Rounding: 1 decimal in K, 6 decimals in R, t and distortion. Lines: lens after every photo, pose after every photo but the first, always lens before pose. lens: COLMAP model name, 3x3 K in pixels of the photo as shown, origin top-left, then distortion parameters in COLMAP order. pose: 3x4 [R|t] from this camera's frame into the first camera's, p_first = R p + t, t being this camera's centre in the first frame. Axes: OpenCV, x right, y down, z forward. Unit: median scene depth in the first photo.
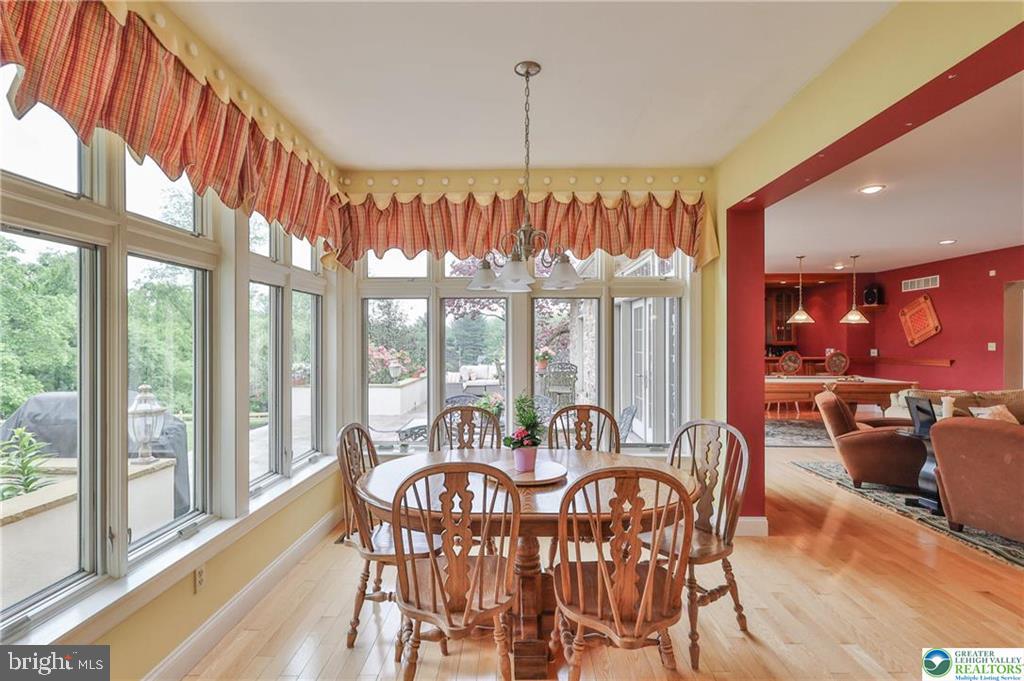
lens RADIAL K [[503.5, 0, 513.2], [0, 503.5, 344.5], [0, 0, 1]] dist [0.001220, 0.000965]
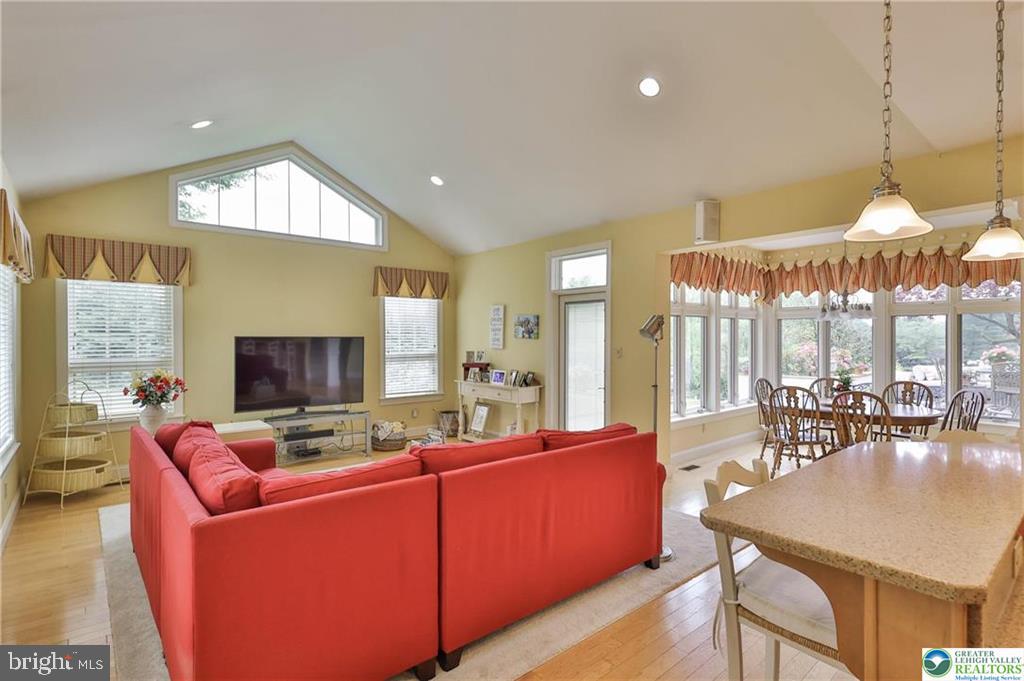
lens RADIAL K [[503.5, 0, 514.5], [0, 503.5, 337.8], [0, 0, 1]] dist [0.001220, 0.000965]
pose [[0.659642, 0.005011, -0.751563, 0.469988], [-0.001629, 0.999985, 0.005237, -0.032545], [0.751578, -0.002230, 0.659641, -0.981185]]
